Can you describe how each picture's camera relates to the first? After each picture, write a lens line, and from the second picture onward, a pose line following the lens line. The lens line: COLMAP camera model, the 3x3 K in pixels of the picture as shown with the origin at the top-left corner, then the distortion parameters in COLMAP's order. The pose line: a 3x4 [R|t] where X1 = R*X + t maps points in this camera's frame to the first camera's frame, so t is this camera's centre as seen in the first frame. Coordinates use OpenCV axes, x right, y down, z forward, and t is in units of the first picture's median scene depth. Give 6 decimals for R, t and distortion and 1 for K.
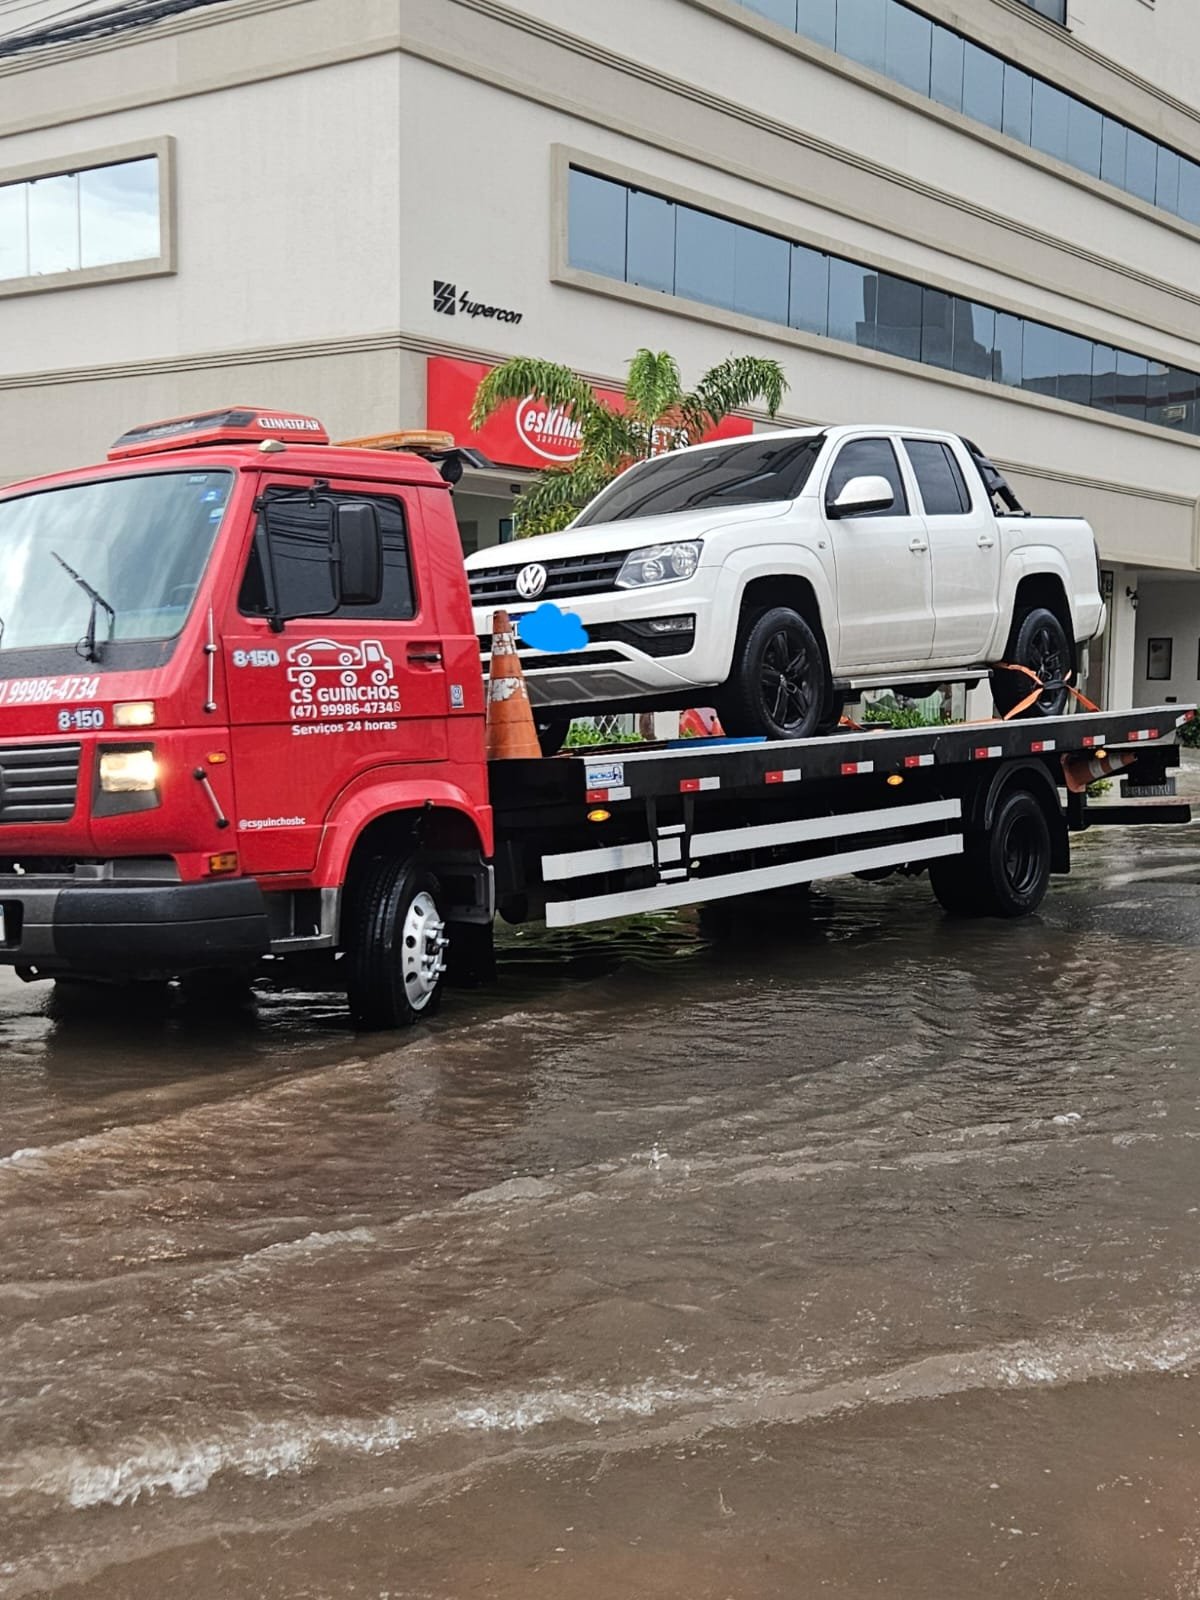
lens RADIAL K [[2093.5, 0, 717.1], [0, 2093.5, 874.1], [0, 0, 1]] dist [0.067800, -0.036884]
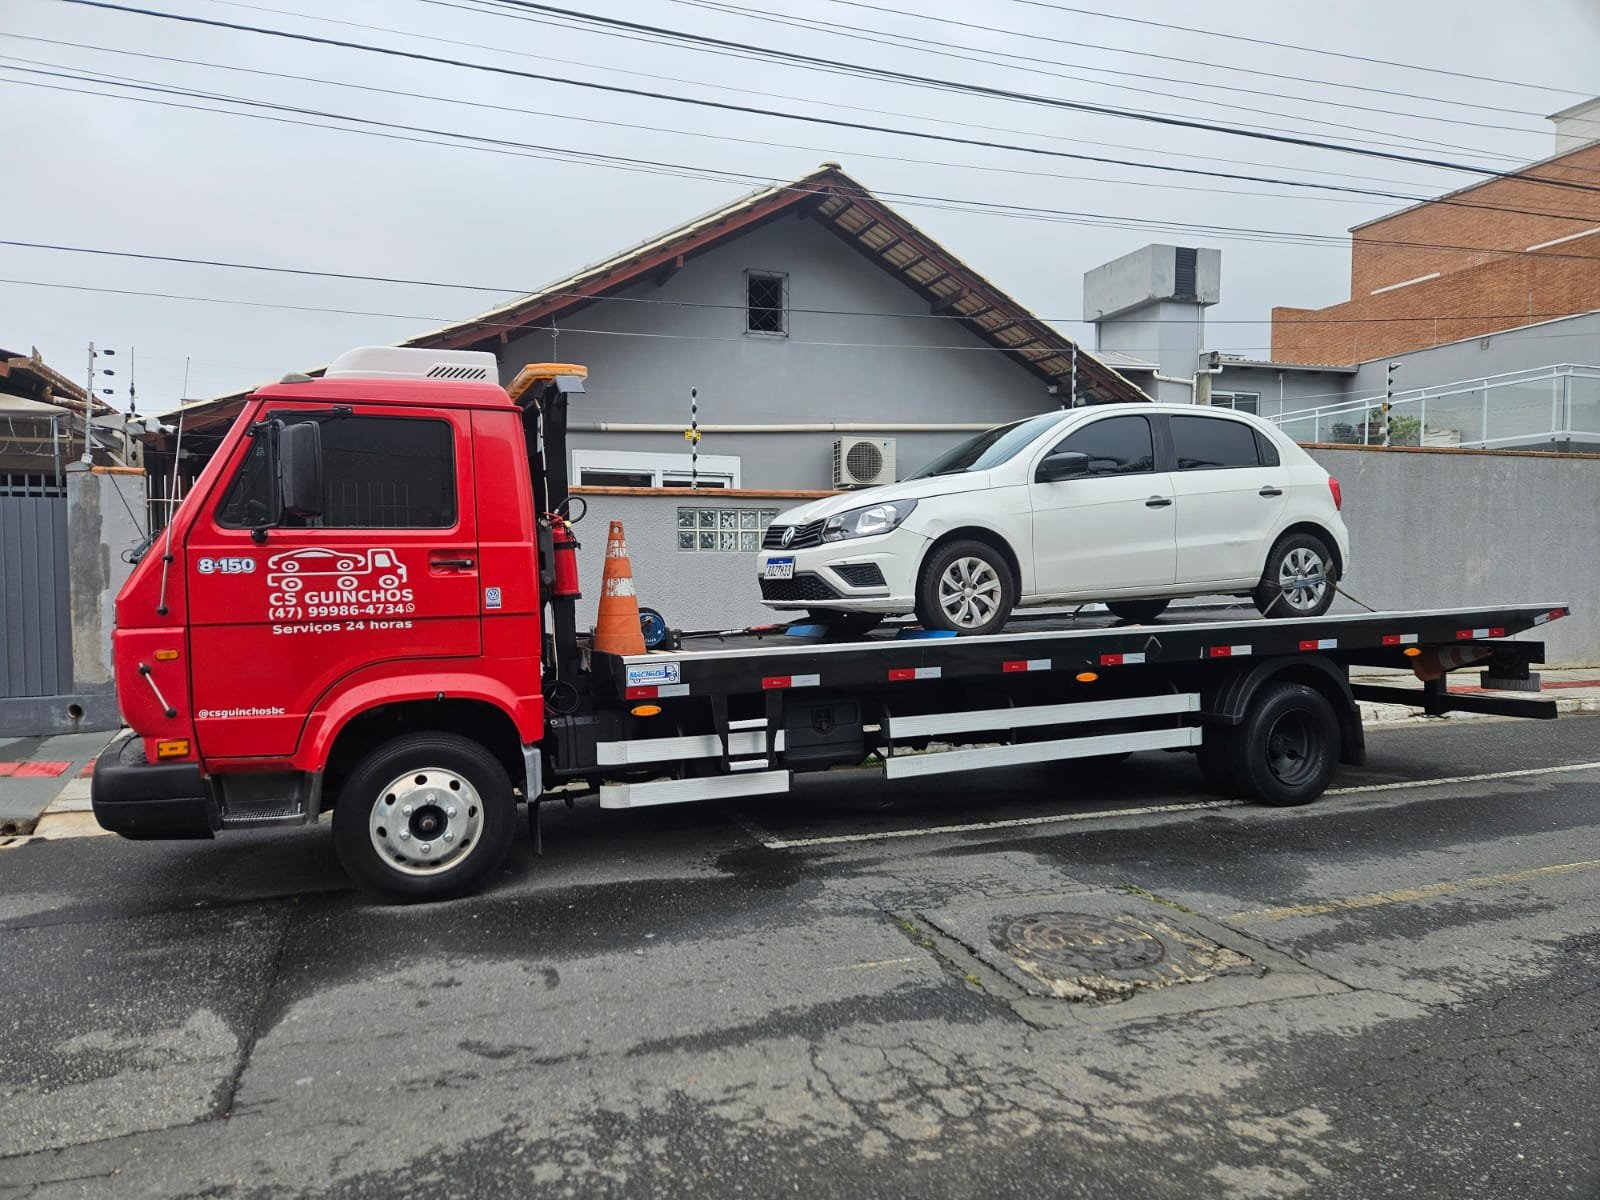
lens RADIAL K [[1159.9, 0, 807.3], [0, 1159.9, 606.1], [0, 0, 1]] dist [0.128493, -0.203224]
pose [[0.865450, 0.048674, -0.498625, 0.344750], [-0.061915, 0.998031, -0.010040, -0.089547], [0.497154, 0.039561, 0.866760, 0.580223]]
